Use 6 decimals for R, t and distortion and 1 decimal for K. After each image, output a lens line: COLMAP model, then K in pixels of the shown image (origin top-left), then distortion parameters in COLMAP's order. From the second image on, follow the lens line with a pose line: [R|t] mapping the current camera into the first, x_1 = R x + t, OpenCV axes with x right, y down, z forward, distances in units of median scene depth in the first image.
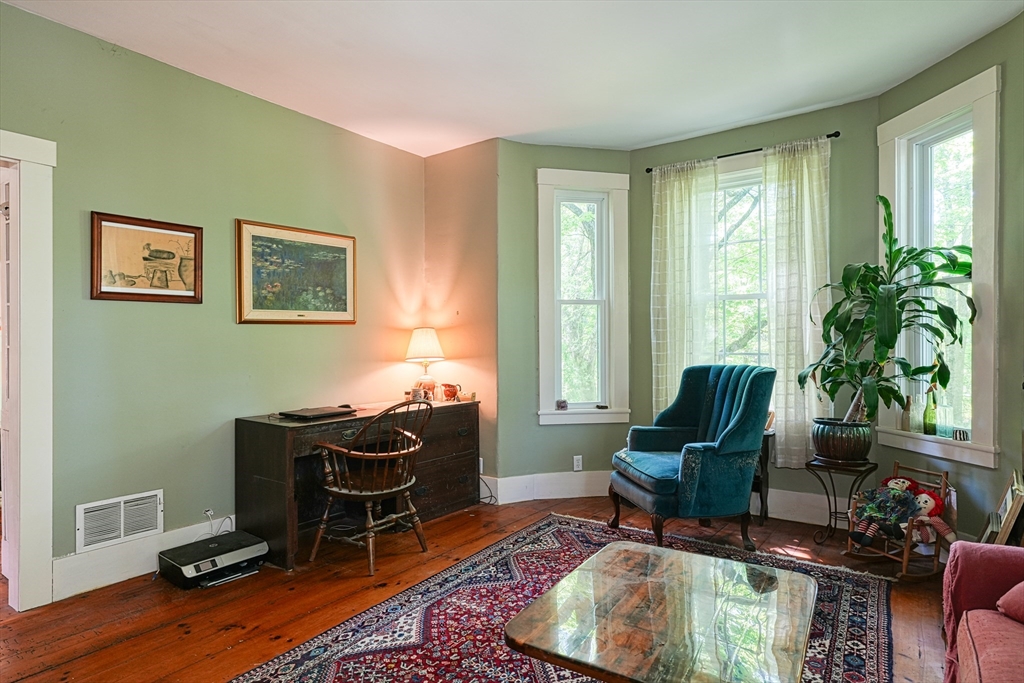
lens RADIAL K [[578.7, 0, 512.0], [0, 578.7, 341.5], [0, 0, 1]] dist [-0.025473, 0.021286]
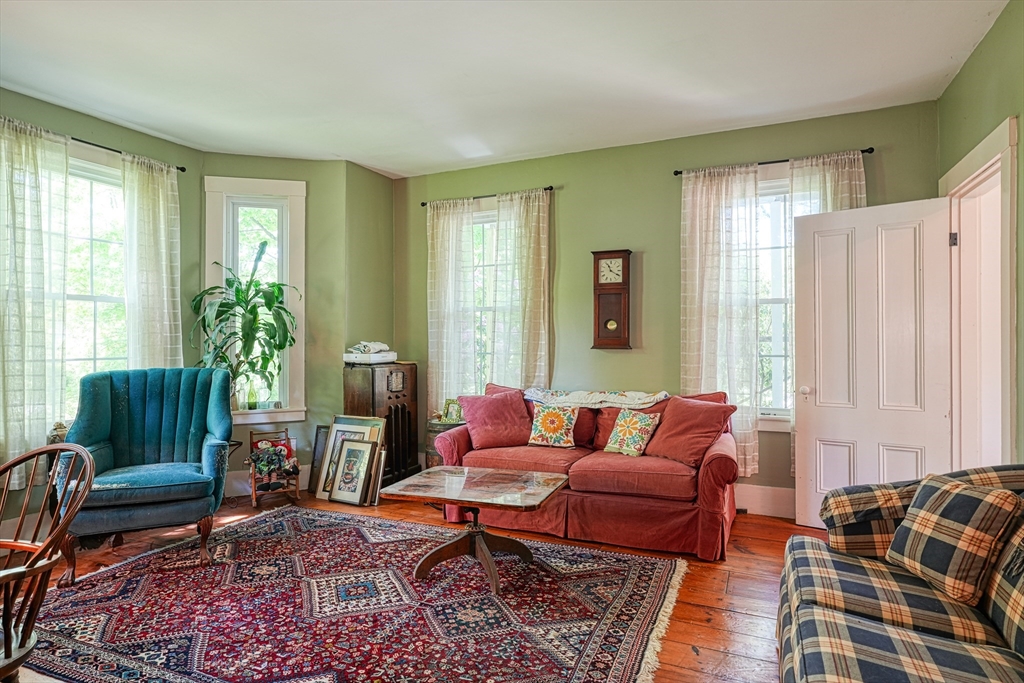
lens RADIAL K [[578.7, 0, 512.0], [0, 578.7, 341.5], [0, 0, 1]] dist [-0.025473, 0.021286]
pose [[-0.206929, 0.002333, 0.978353, -0.866061], [0.007668, 0.999970, -0.000763, -0.002534], [-0.978326, 0.007344, -0.206940, 0.701584]]
